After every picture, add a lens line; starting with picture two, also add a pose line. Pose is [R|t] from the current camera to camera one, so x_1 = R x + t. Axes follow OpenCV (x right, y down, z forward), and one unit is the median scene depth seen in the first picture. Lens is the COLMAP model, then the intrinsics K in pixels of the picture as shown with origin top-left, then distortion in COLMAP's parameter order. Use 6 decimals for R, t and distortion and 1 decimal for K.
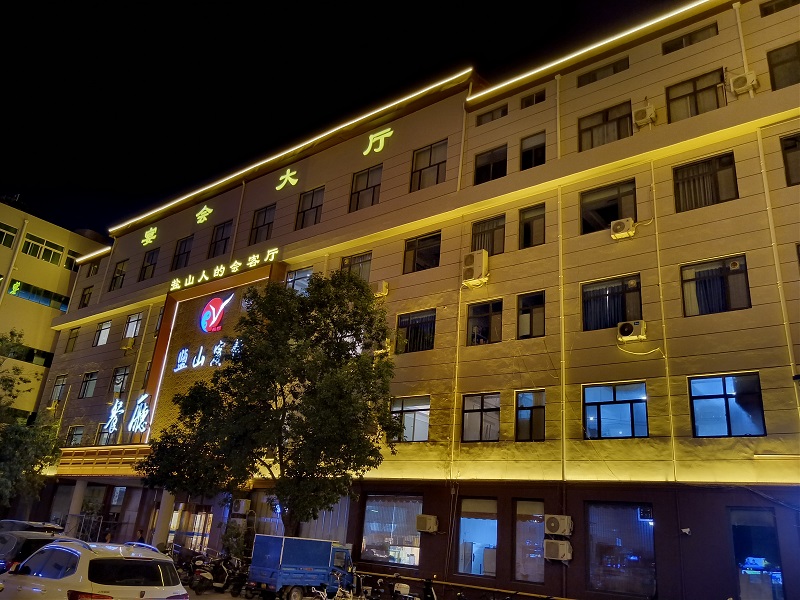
lens RADIAL K [[633.6, 0, 400.0], [0, 633.6, 300.0], [0, 0, 1]] dist [0.008604, 0.003584]
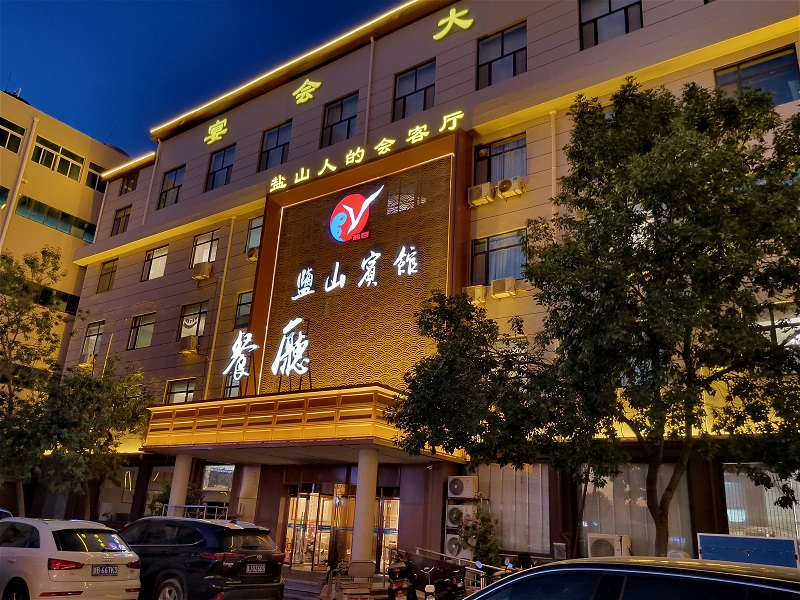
lens RADIAL K [[659.0, 0, 400.0], [0, 659.0, 300.0], [0, 0, 1]] dist [0.014675, 0.000426]
pose [[0.998847, -0.008602, 0.047233, -0.264872], [0.007174, 0.999514, 0.030323, 0.089079], [-0.047471, -0.029949, 0.998424, 0.262275]]
